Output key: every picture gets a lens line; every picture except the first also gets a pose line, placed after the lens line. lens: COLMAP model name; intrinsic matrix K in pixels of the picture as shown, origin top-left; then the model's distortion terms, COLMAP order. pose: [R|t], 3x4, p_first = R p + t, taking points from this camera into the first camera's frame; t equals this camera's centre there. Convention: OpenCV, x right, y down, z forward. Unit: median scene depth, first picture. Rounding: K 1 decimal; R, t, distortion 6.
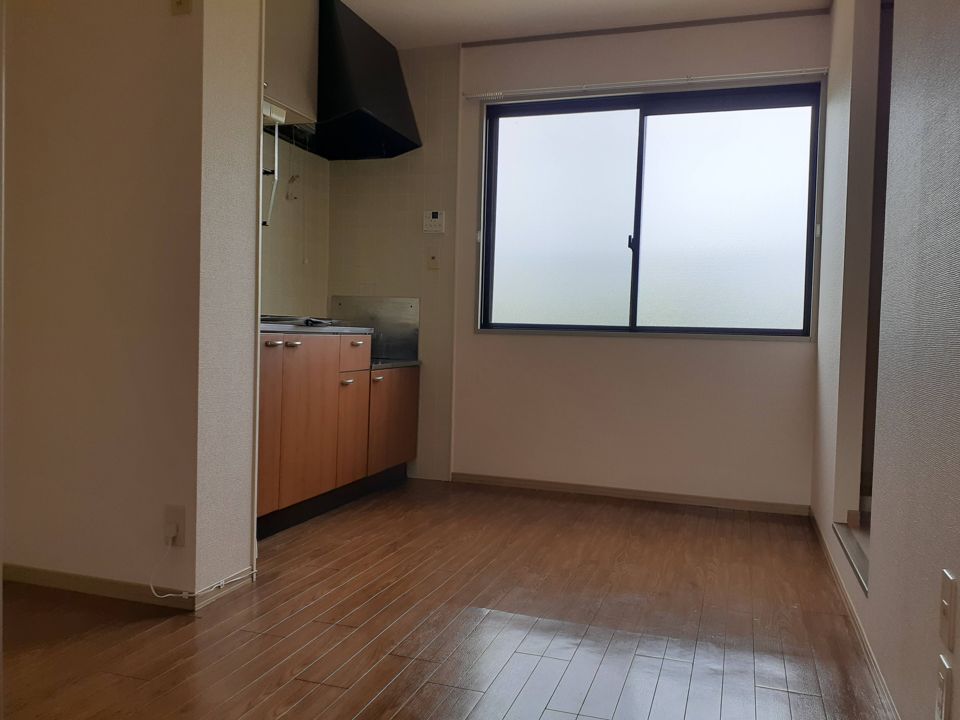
lens RADIAL K [[784.1, 0, 480.0], [0, 784.1, 360.0], [0, 0, 1]] dist [0.059722, 0.000223]
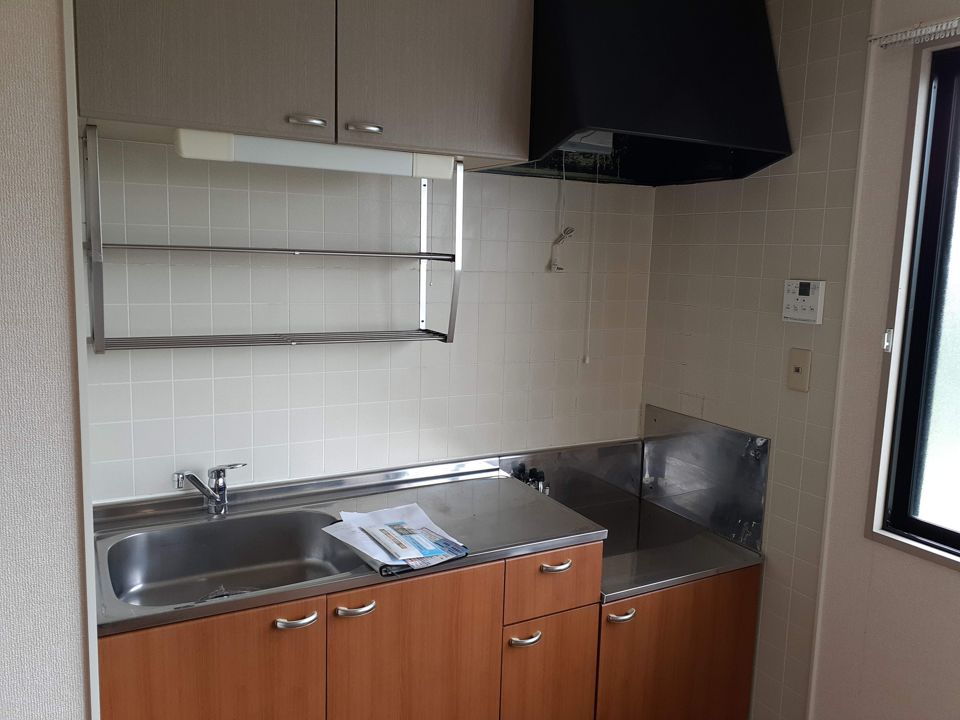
lens RADIAL K [[784.1, 0, 480.0], [0, 784.1, 360.0], [0, 0, 1]] dist [0.059722, 0.000223]
pose [[0.746025, 0.081897, -0.660863, 0.133140], [-0.026802, 0.995297, 0.093085, -0.183810], [0.665379, -0.051732, 0.744711, 0.477523]]
